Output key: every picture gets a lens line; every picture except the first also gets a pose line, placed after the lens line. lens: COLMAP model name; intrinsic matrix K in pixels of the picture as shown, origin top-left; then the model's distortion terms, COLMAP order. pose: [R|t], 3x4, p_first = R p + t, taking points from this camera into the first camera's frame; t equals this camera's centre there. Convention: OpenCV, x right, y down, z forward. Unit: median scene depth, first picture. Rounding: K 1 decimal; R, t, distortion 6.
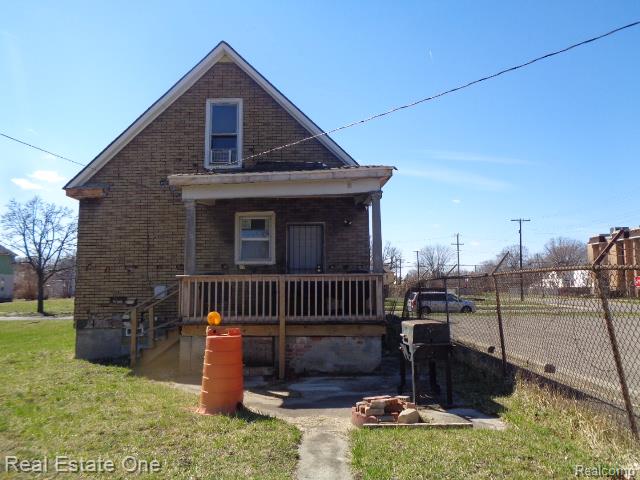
lens RADIAL K [[480.4, 0, 319.0], [0, 480.4, 236.2], [0, 0, 1]] dist [-0.002236, -0.005284]
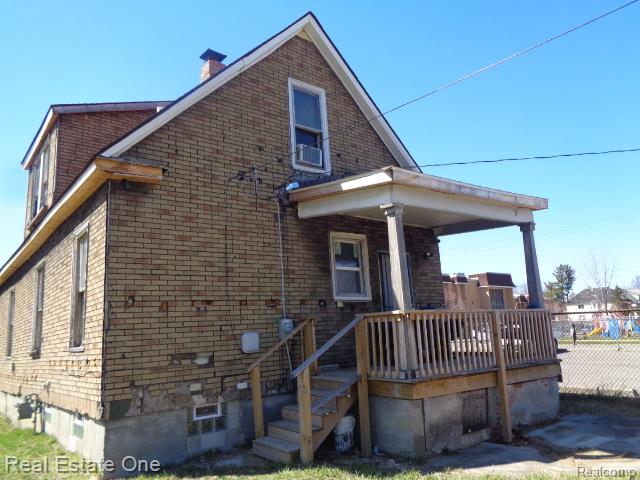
lens RADIAL K [[480.4, 0, 319.0], [0, 480.4, 236.2], [0, 0, 1]] dist [-0.002236, -0.005284]
pose [[0.784611, 0.095139, 0.612645, -0.655407], [-0.027482, 0.992522, -0.118935, 0.048880], [-0.619379, 0.076481, 0.781358, 0.422950]]
